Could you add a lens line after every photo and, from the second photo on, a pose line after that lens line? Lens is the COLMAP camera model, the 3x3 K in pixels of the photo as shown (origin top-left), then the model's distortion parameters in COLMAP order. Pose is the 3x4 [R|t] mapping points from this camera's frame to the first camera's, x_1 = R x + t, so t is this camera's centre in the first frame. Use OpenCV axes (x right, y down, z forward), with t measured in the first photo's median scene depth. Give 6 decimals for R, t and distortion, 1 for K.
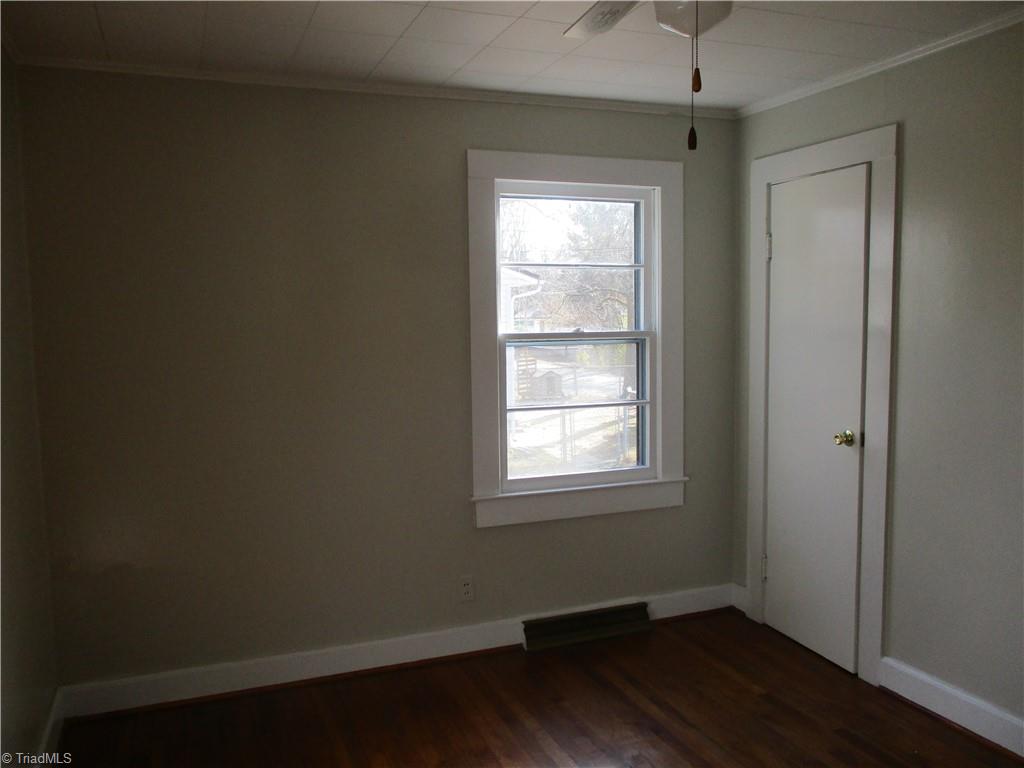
lens RADIAL K [[823.4, 0, 512.0], [0, 823.4, 384.0], [0, 0, 1]] dist [0.009131, 0.005156]
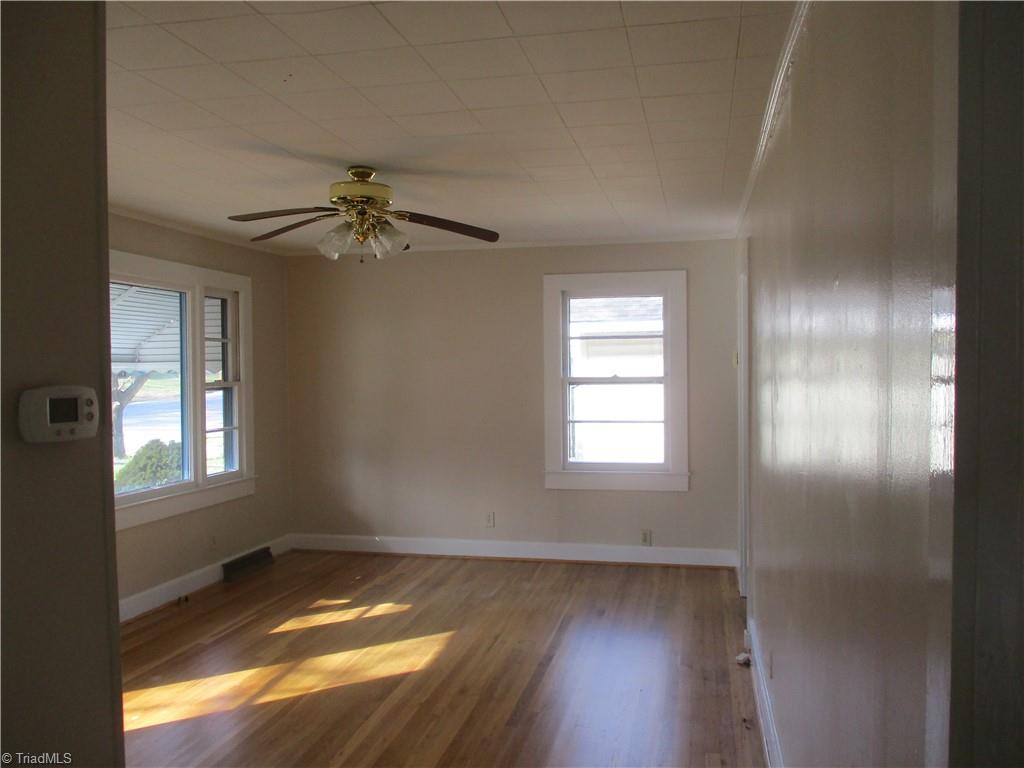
lens RADIAL K [[823.4, 0, 512.0], [0, 823.4, 384.0], [0, 0, 1]] dist [0.009131, 0.005156]
pose [[0.586619, -0.007961, 0.809824, -0.781204], [0.065245, 0.997166, -0.037460, 0.031862], [-0.807231, 0.074811, 0.585476, -0.332471]]
